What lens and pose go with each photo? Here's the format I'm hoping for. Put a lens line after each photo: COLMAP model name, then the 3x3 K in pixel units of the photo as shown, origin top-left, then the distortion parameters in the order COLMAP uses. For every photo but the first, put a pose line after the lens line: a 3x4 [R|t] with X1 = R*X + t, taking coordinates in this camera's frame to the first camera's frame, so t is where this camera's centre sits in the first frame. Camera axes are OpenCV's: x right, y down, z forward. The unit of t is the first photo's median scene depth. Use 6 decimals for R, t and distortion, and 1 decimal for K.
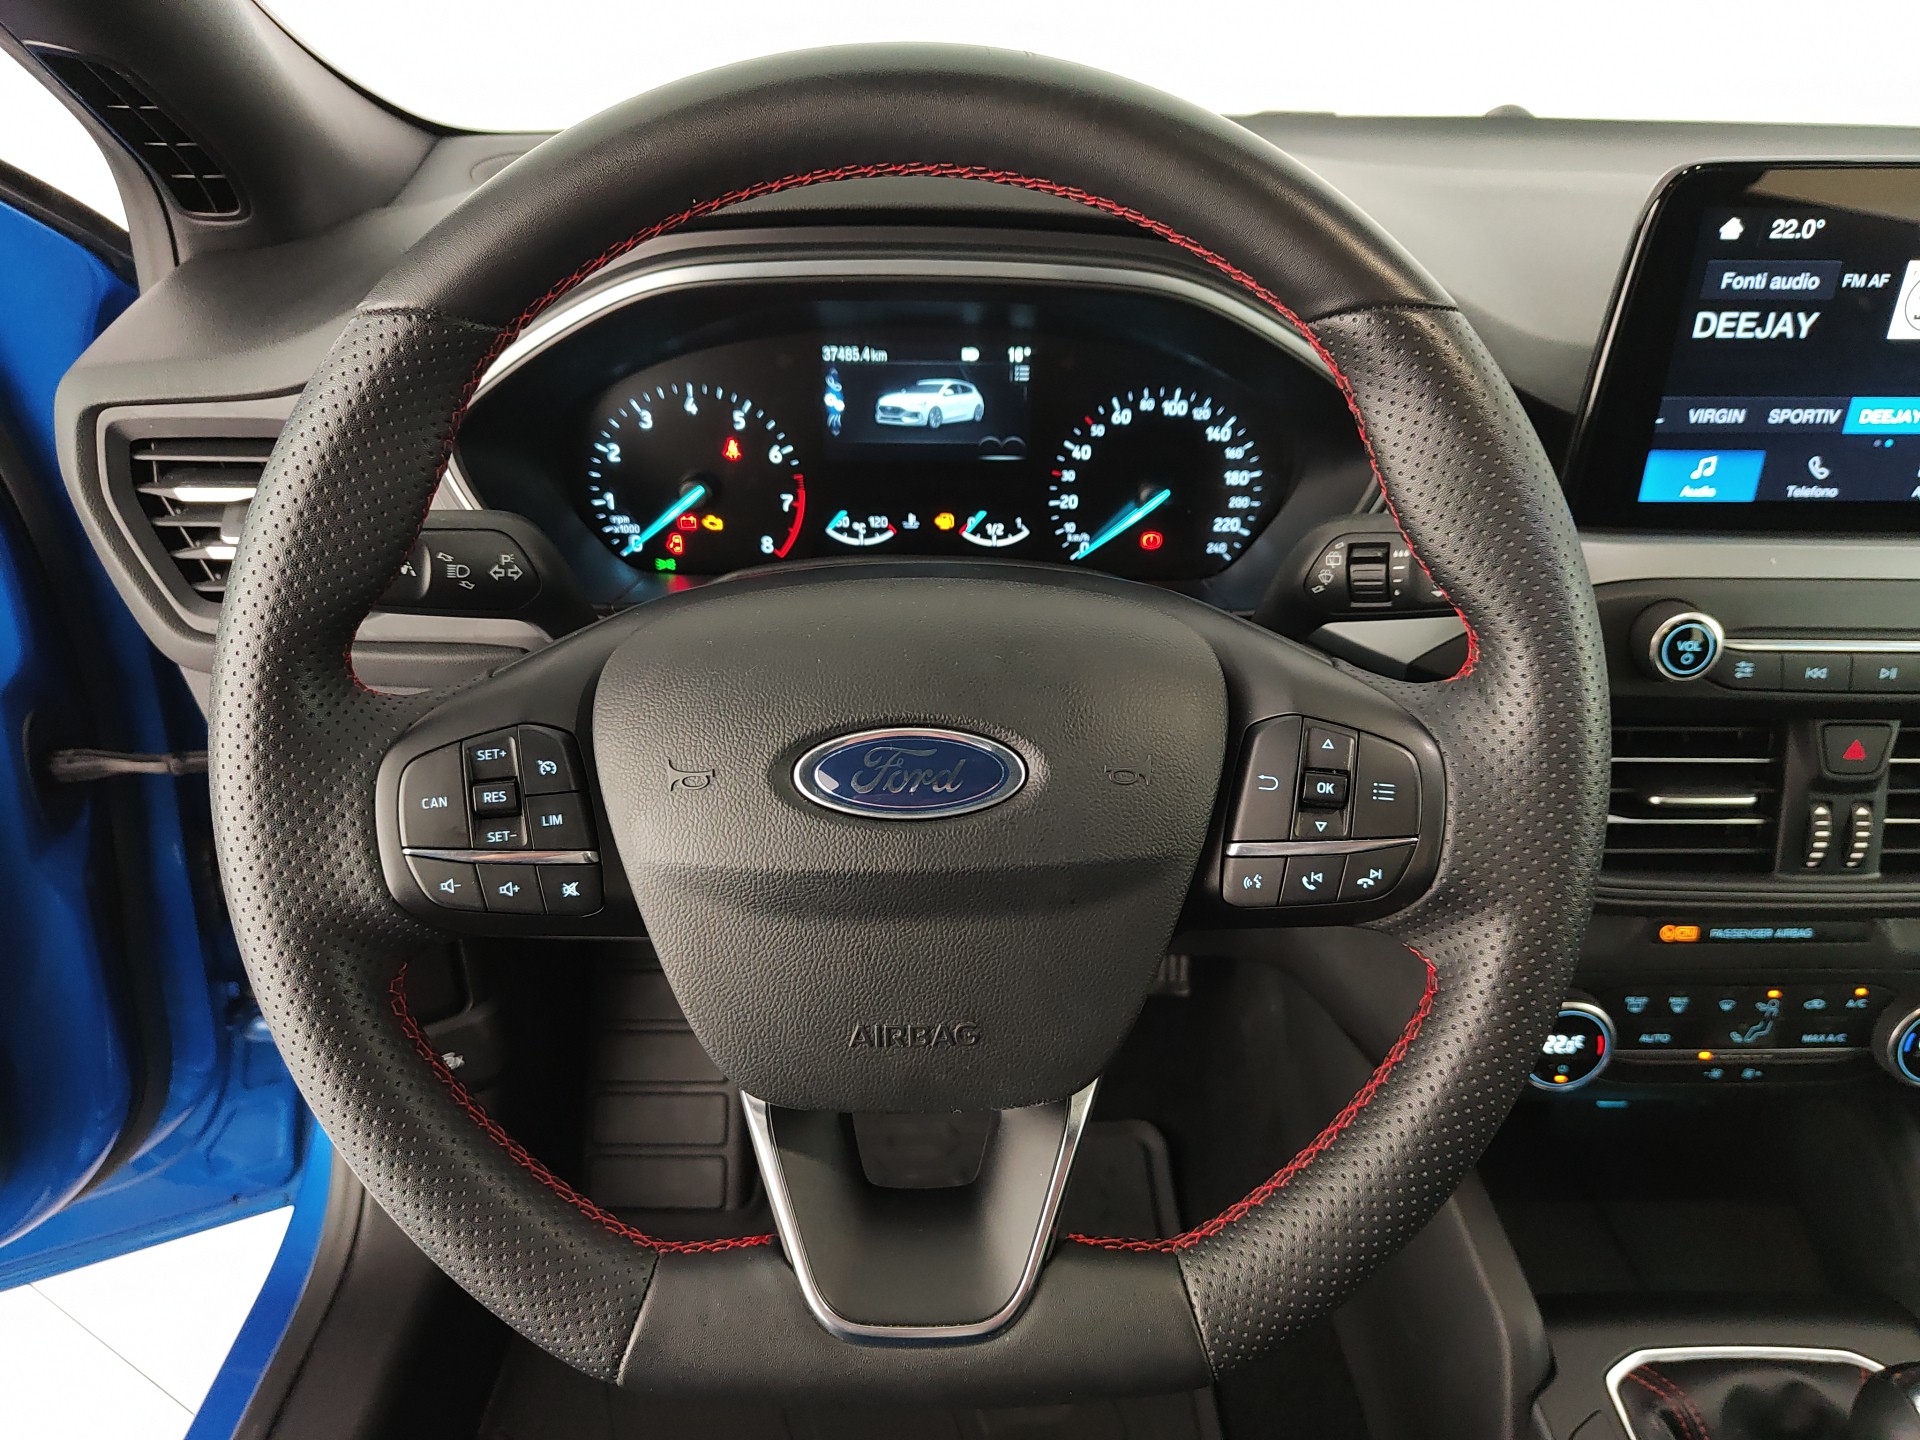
lens RADIAL K [[1385.5, 0, 978.5], [0, 1385.5, 731.0], [0, 0, 1]] dist [0.016043, -0.022633]
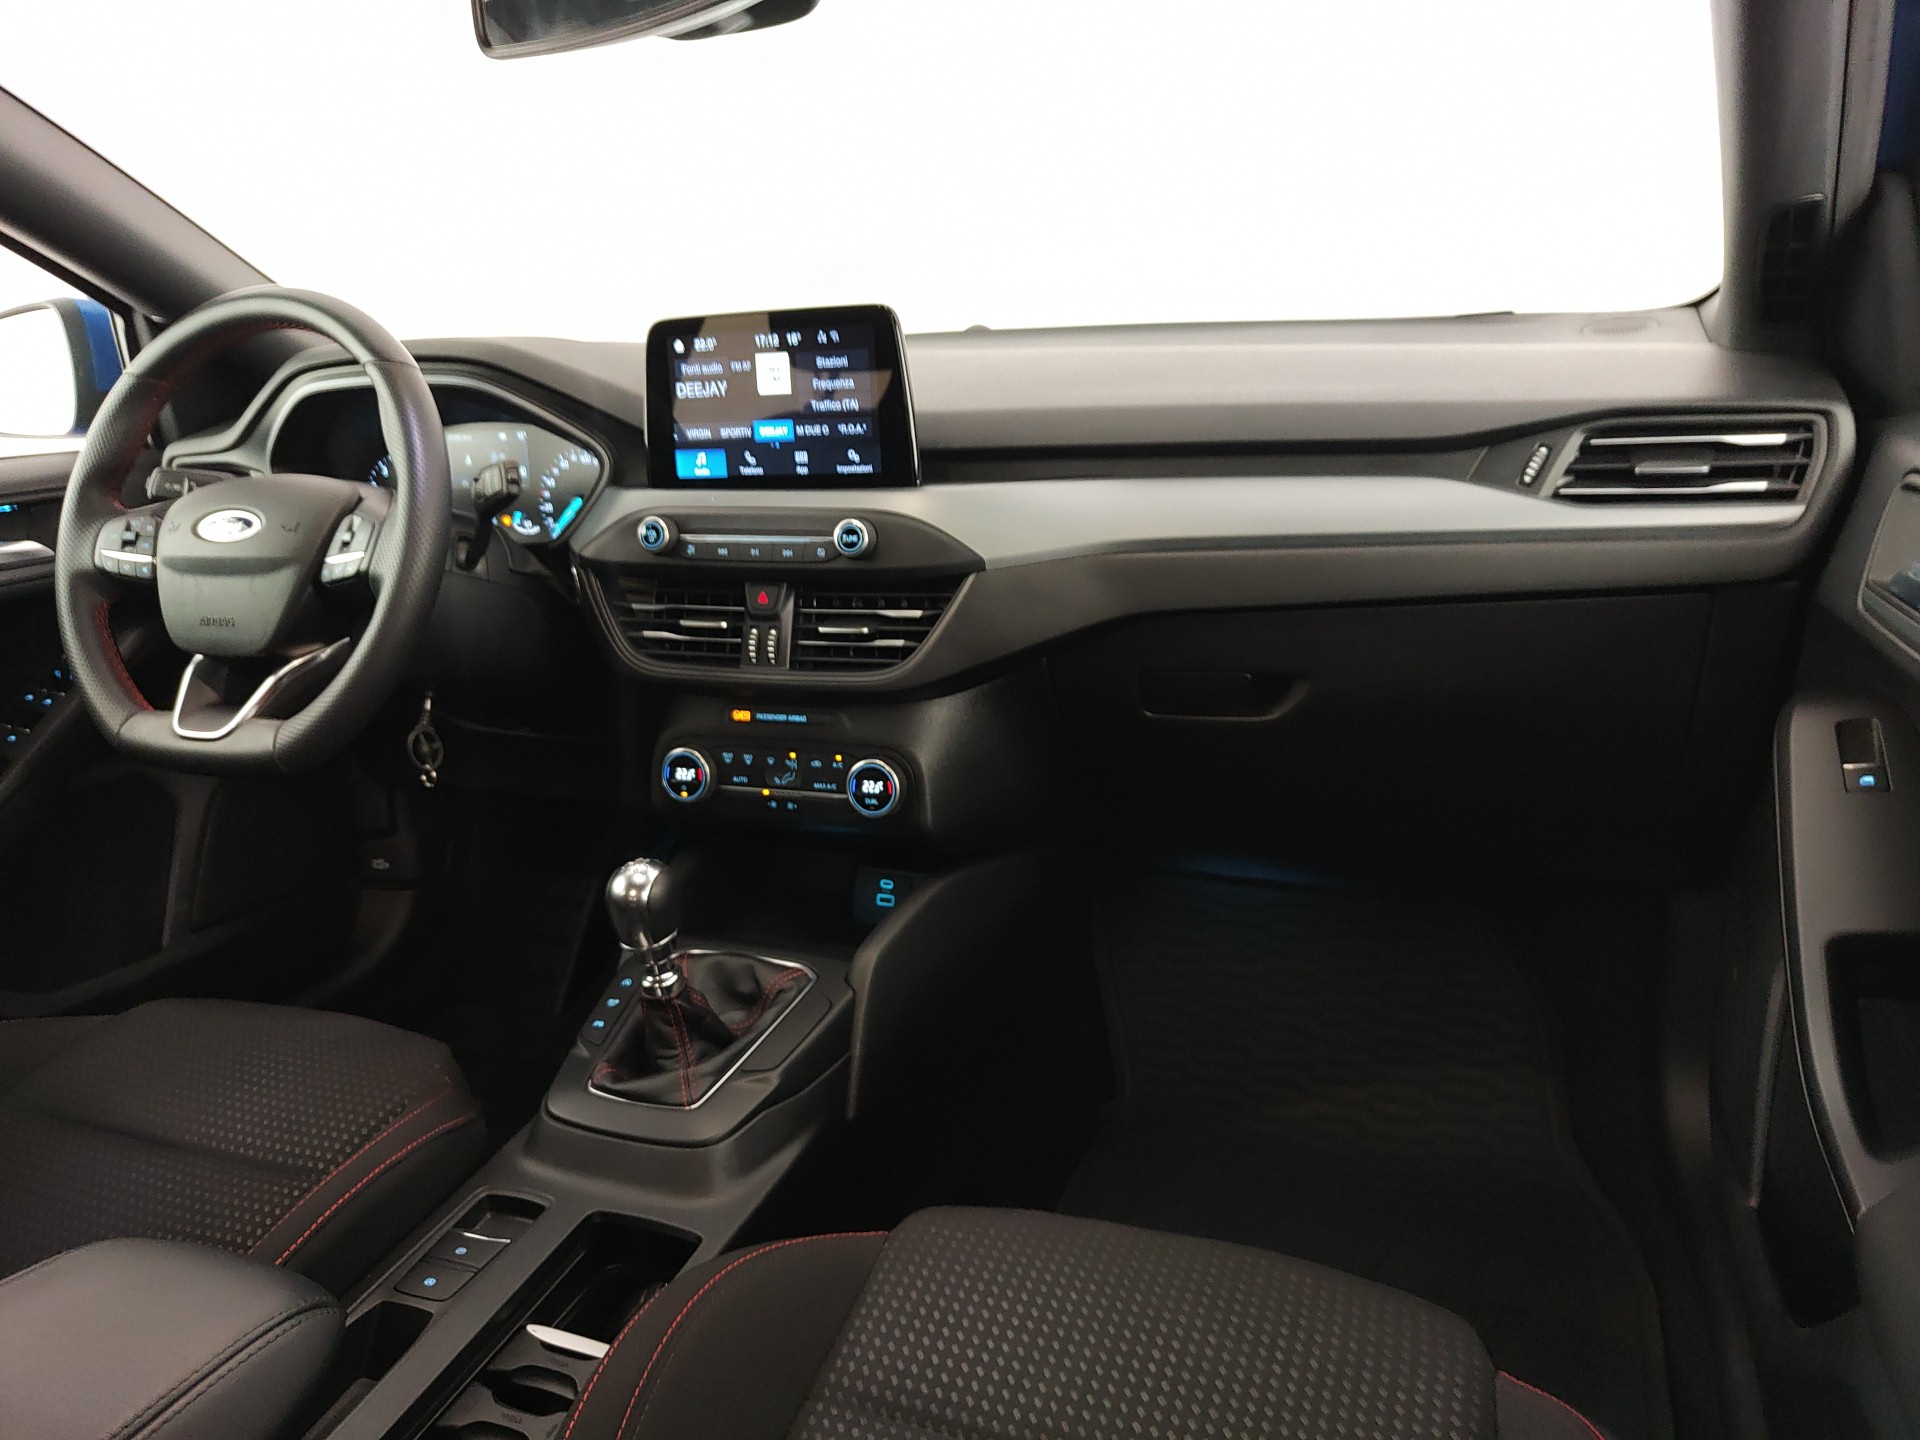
lens RADIAL K [[1385.5, 0, 966.9], [0, 1385.5, 739.6], [0, 0, 1]] dist [0.016043, -0.022633]
pose [[0.923064, 0.050824, -0.381275, 1.458039], [-0.128332, 0.975129, -0.180707, 0.462833], [0.362608, 0.215733, 0.906628, -0.545207]]
